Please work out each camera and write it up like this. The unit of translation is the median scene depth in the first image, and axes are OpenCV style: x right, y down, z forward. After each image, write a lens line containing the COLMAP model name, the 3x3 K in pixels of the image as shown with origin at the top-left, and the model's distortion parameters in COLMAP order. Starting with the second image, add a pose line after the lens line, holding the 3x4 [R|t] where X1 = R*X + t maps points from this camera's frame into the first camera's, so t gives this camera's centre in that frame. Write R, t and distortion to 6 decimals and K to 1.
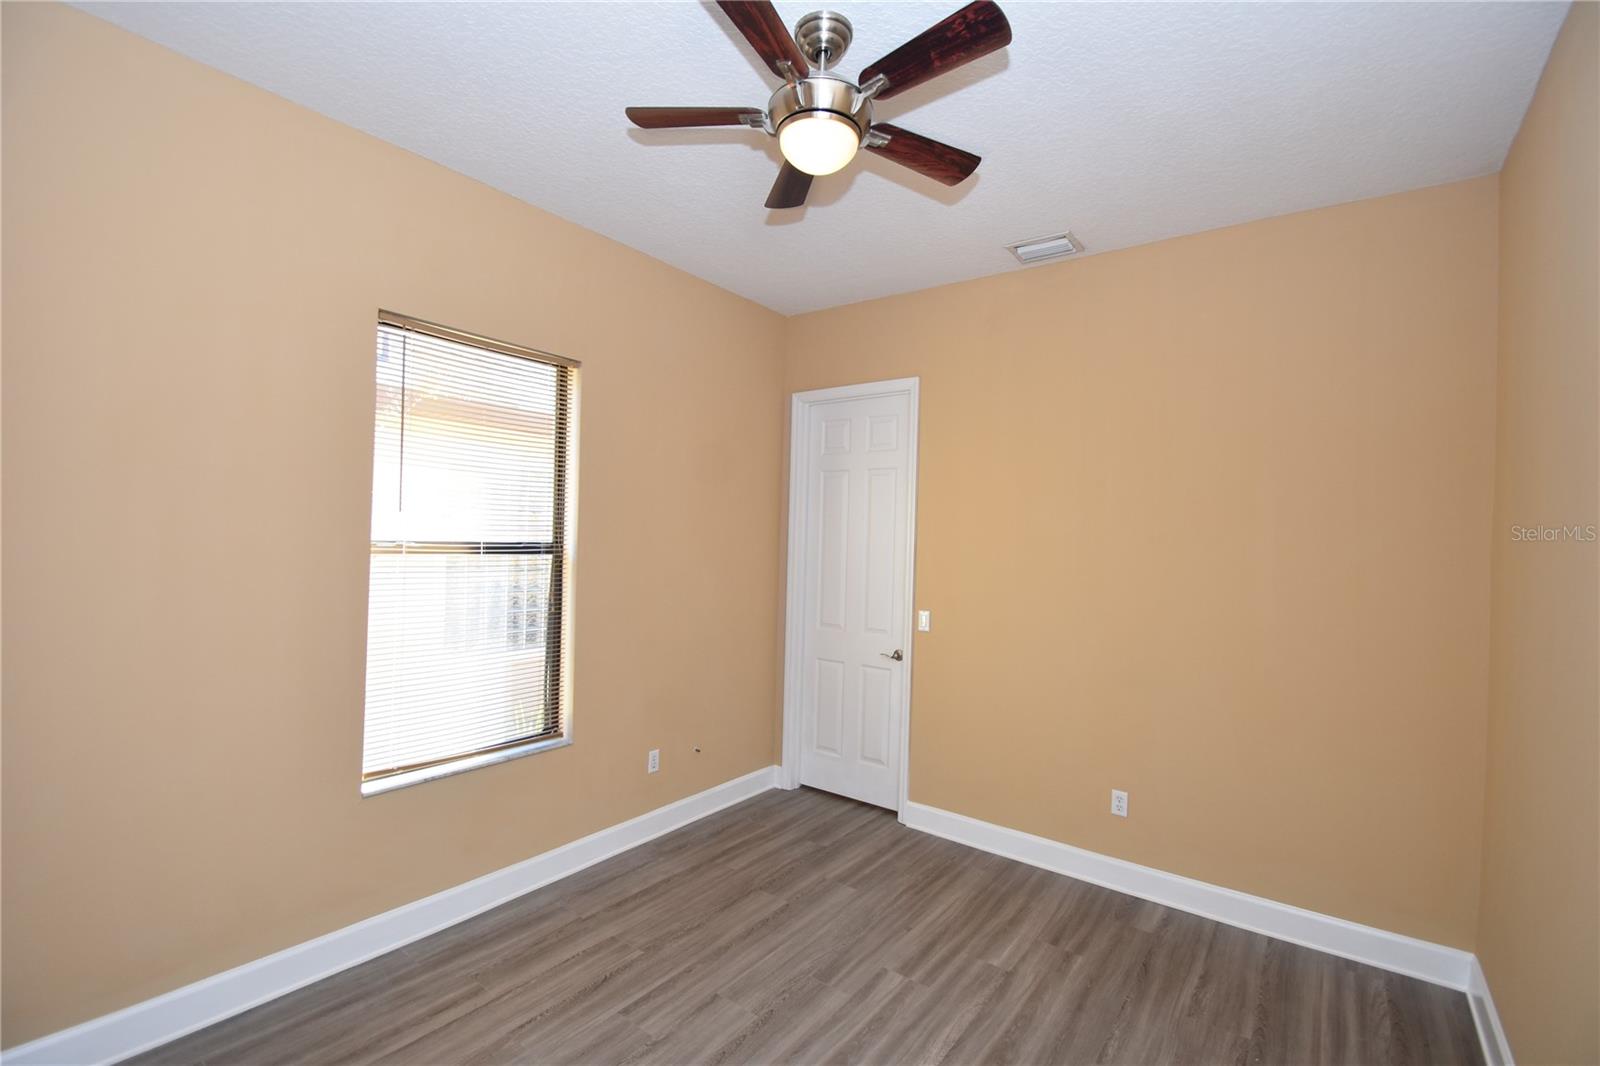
lens RADIAL K [[700.6, 0, 791.4], [0, 700.6, 535.8], [0, 0, 1]] dist [0.009398, -0.012961]
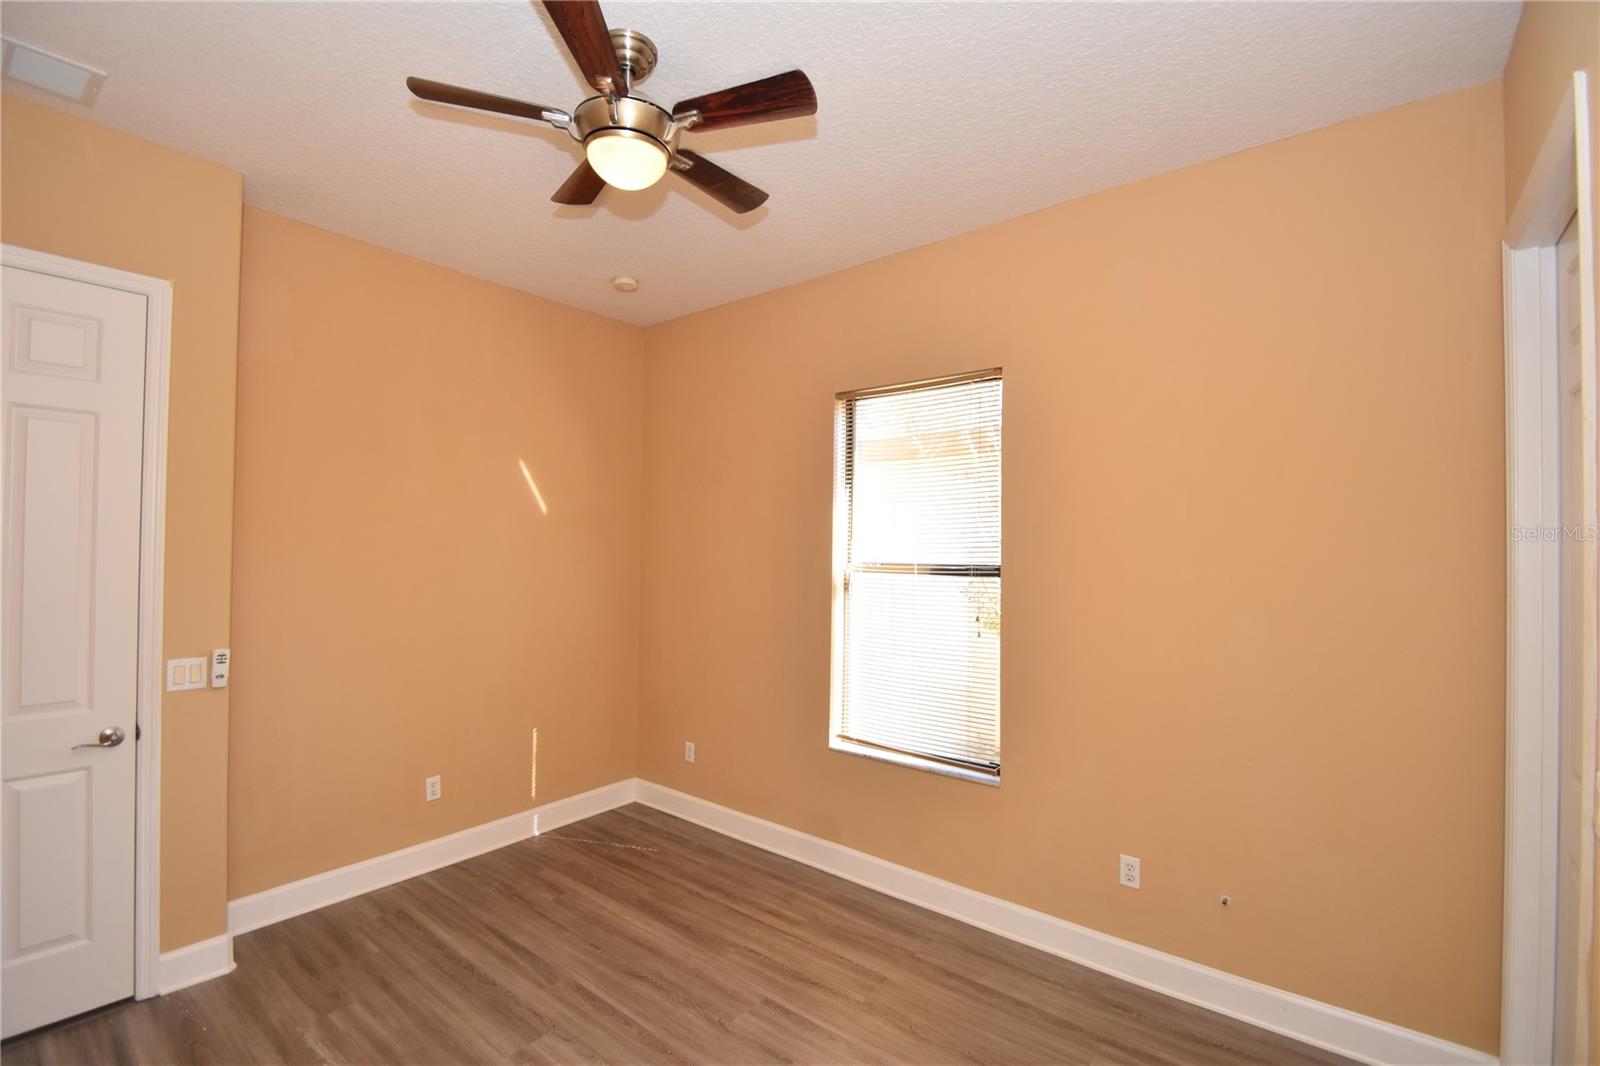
lens RADIAL K [[700.6, 0, 792.1], [0, 700.6, 535.1], [0, 0, 1]] dist [0.009398, -0.012961]
pose [[-0.021424, -0.038895, -0.999014, 0.699665], [-0.000455, 0.999243, -0.038895, 0.007358], [0.999770, -0.000378, -0.021425, 0.865049]]
